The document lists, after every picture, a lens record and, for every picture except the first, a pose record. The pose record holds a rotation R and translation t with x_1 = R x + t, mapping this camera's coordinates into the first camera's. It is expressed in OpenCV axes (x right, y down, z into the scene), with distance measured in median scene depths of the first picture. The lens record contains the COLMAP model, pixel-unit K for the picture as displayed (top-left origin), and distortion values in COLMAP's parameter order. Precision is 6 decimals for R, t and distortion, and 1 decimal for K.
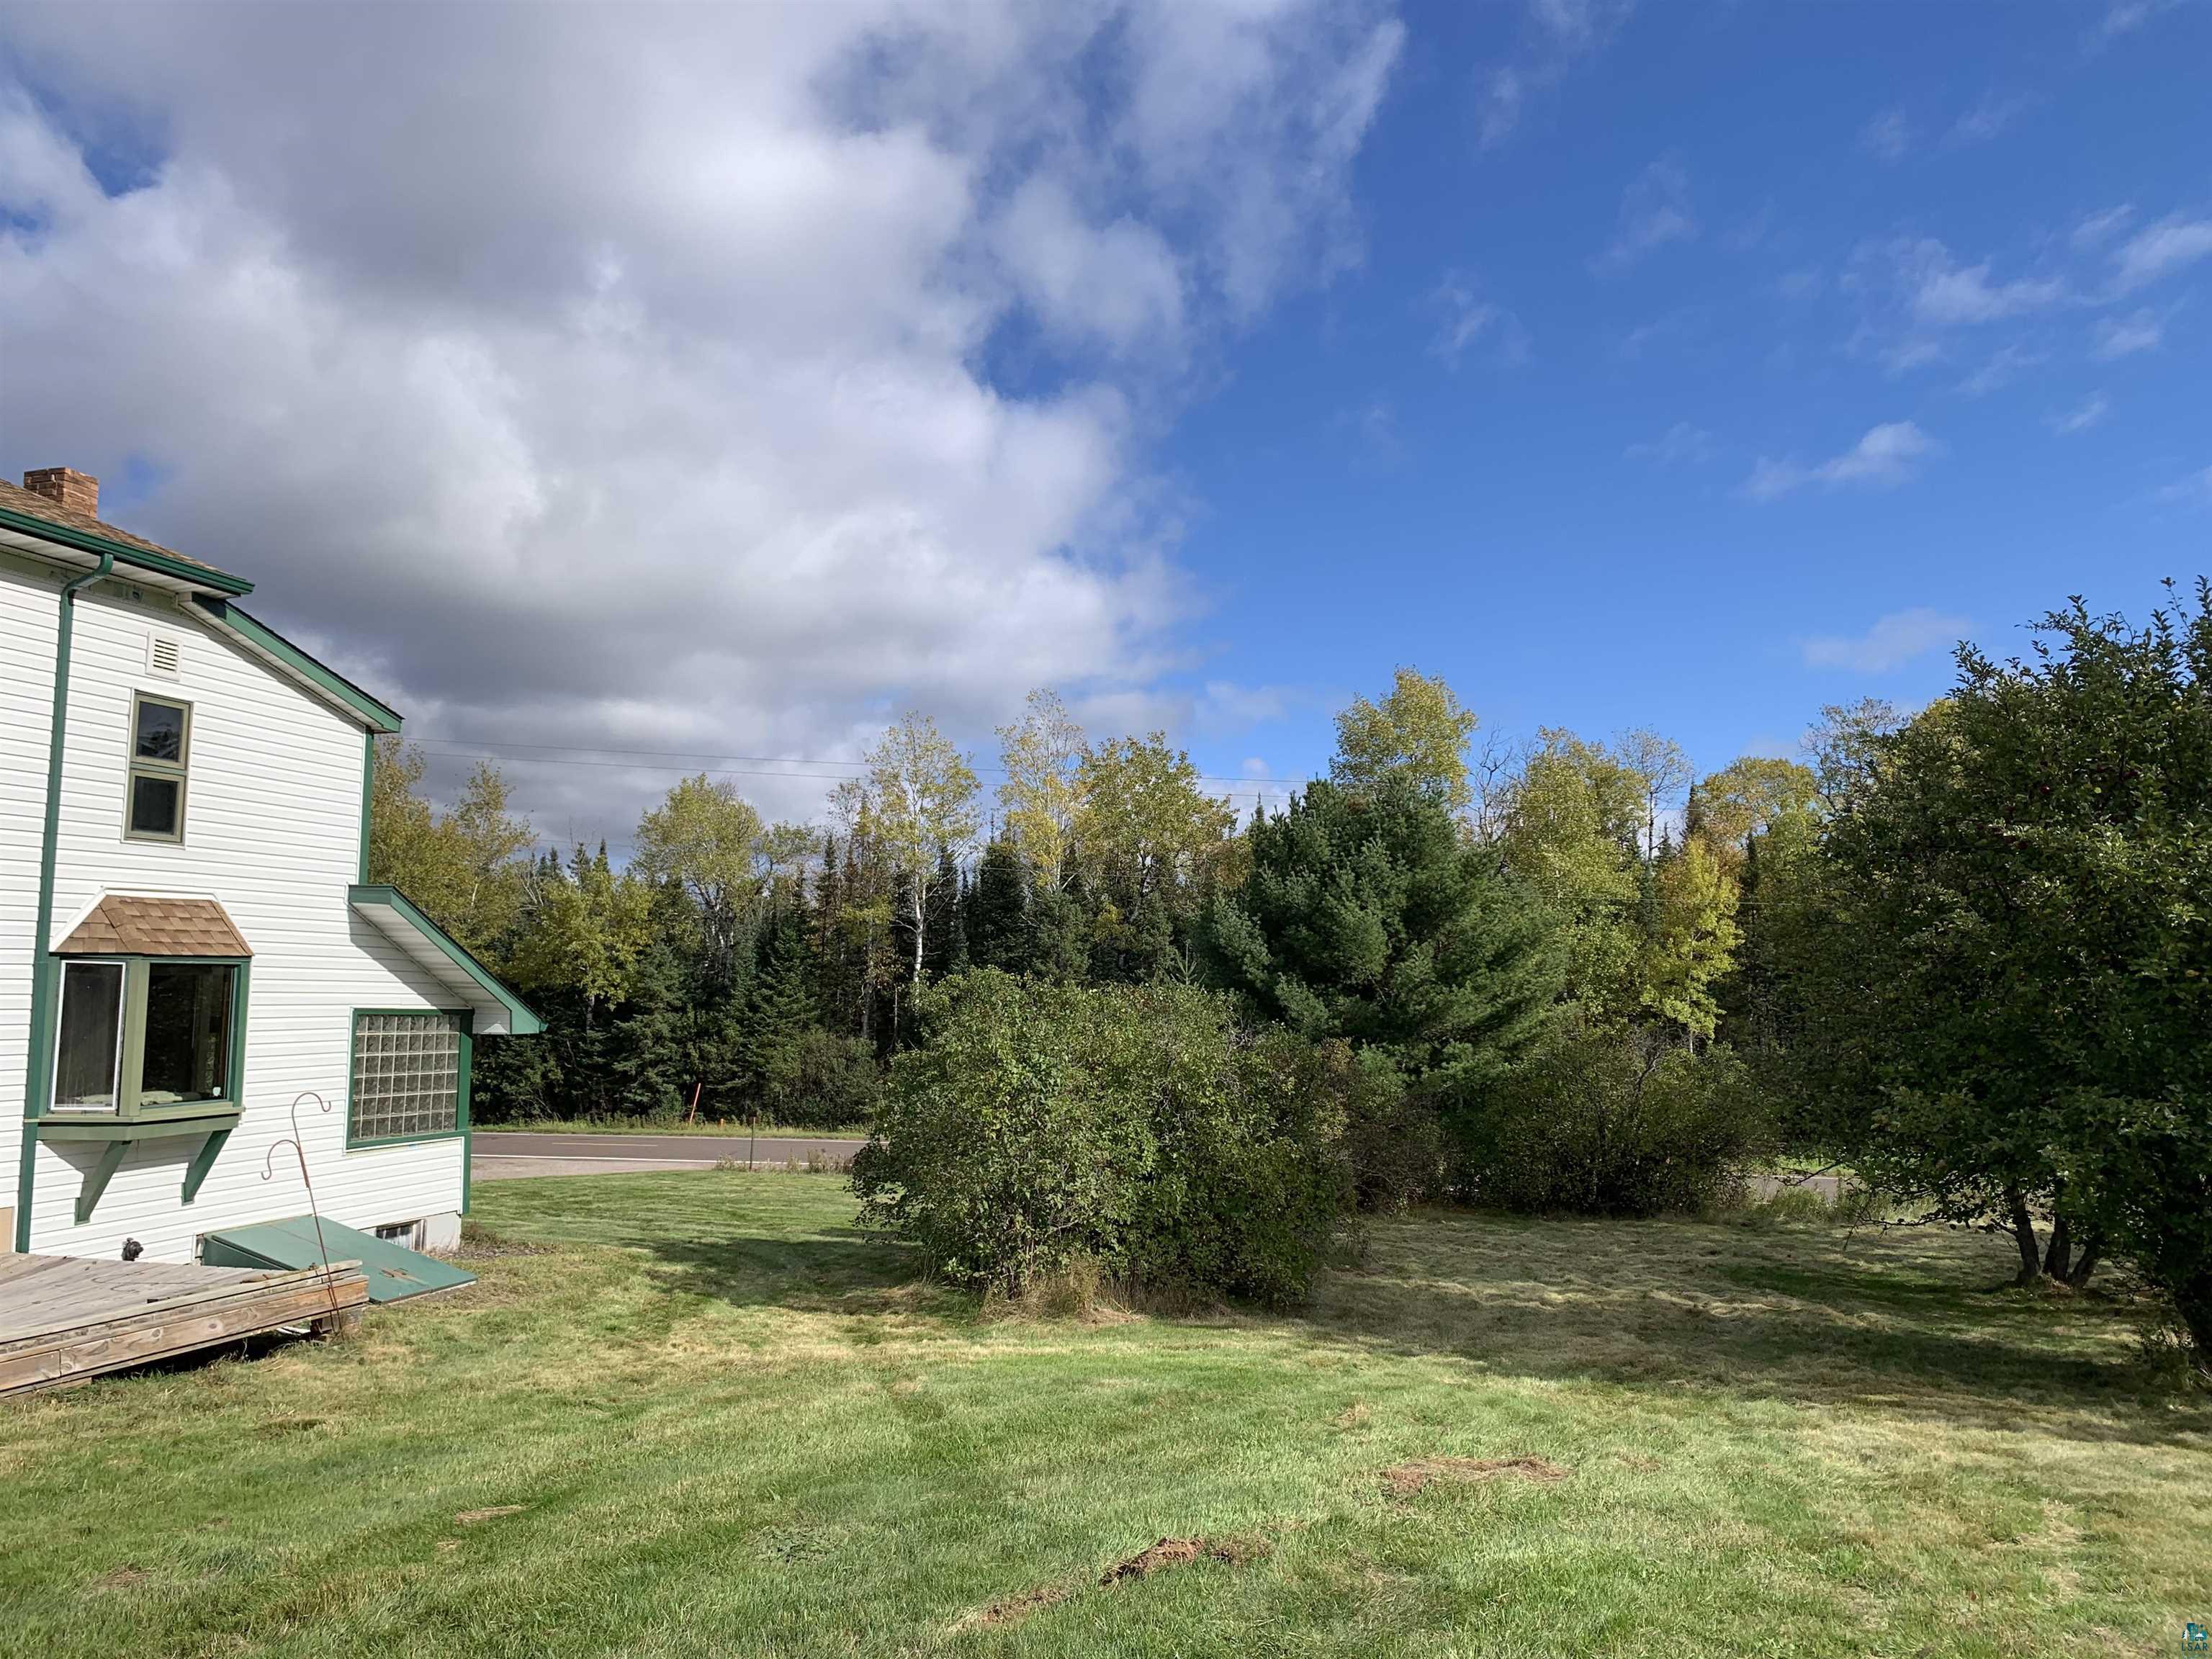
lens RADIAL K [[1711.5, 0, 1099.7], [0, 1711.5, 832.0], [0, 0, 1]] dist [0.251440, -0.410330]
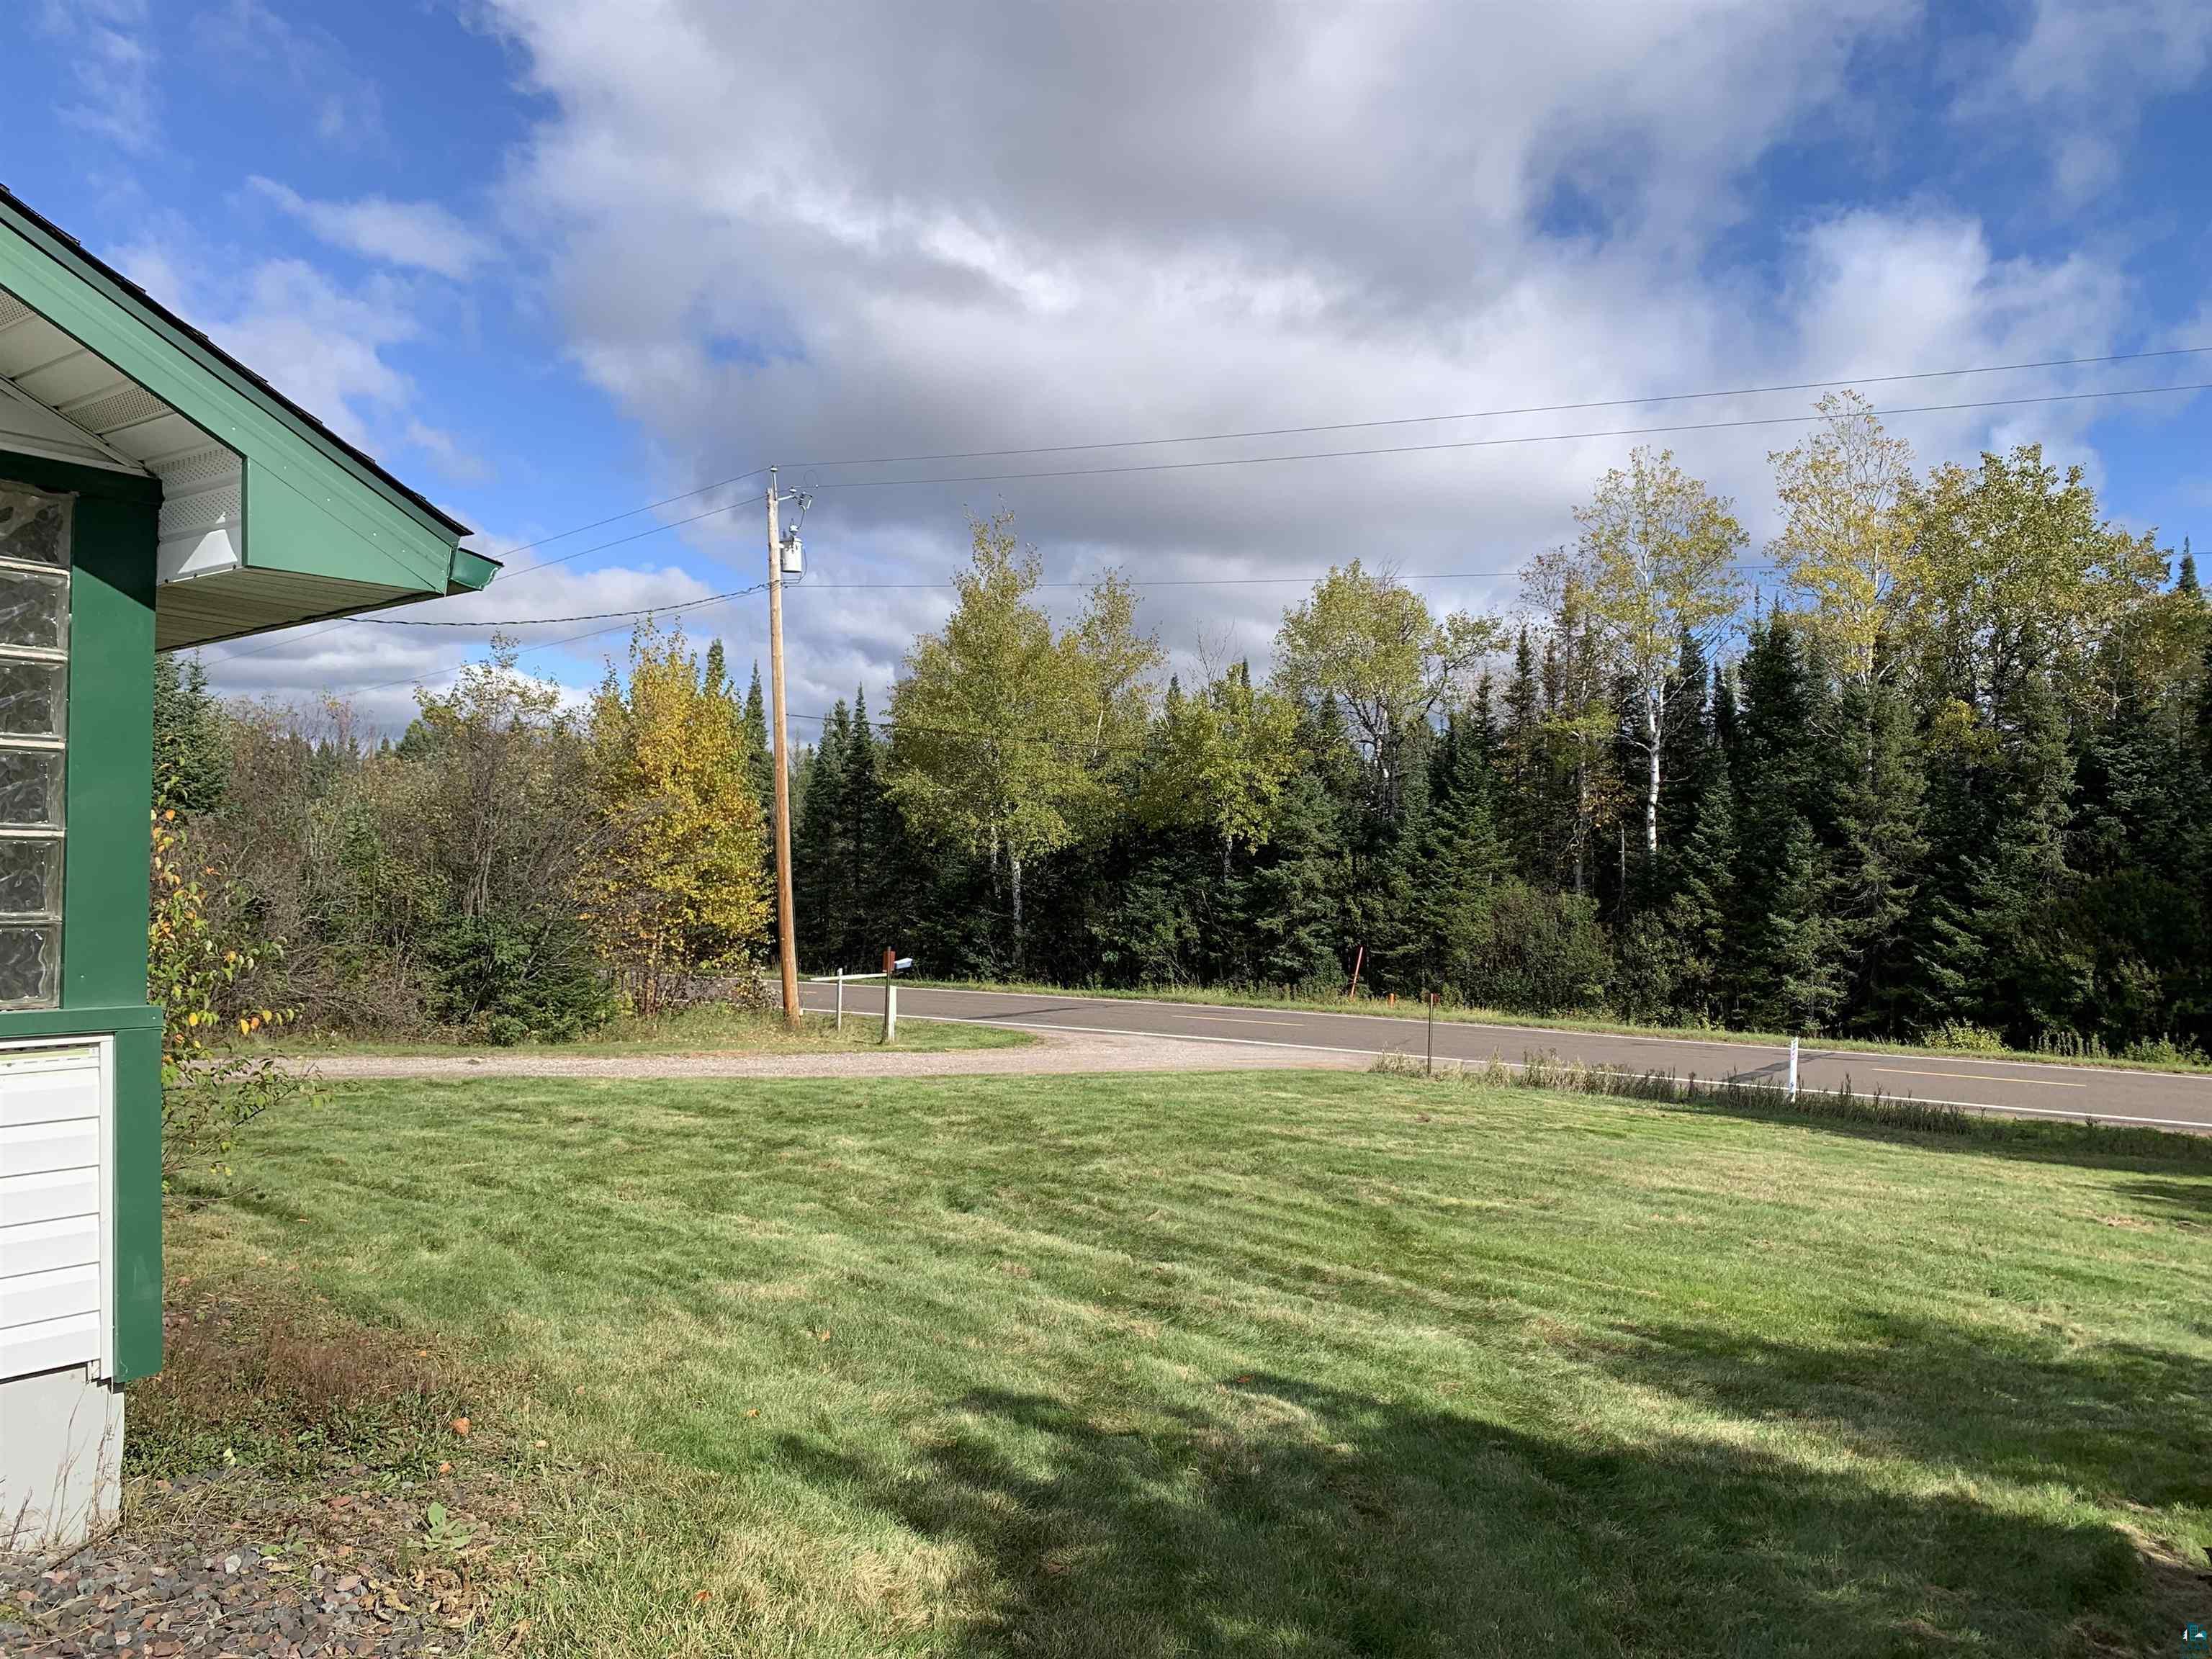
lens RADIAL K [[1711.5, 0, 1099.7], [0, 1711.5, 832.0], [0, 0, 1]] dist [0.251440, -0.410330]
pose [[0.926166, -0.013690, -0.376867, -0.047049], [0.039273, 0.997408, 0.060284, 0.041125], [0.375065, -0.070633, 0.924304, 0.242716]]
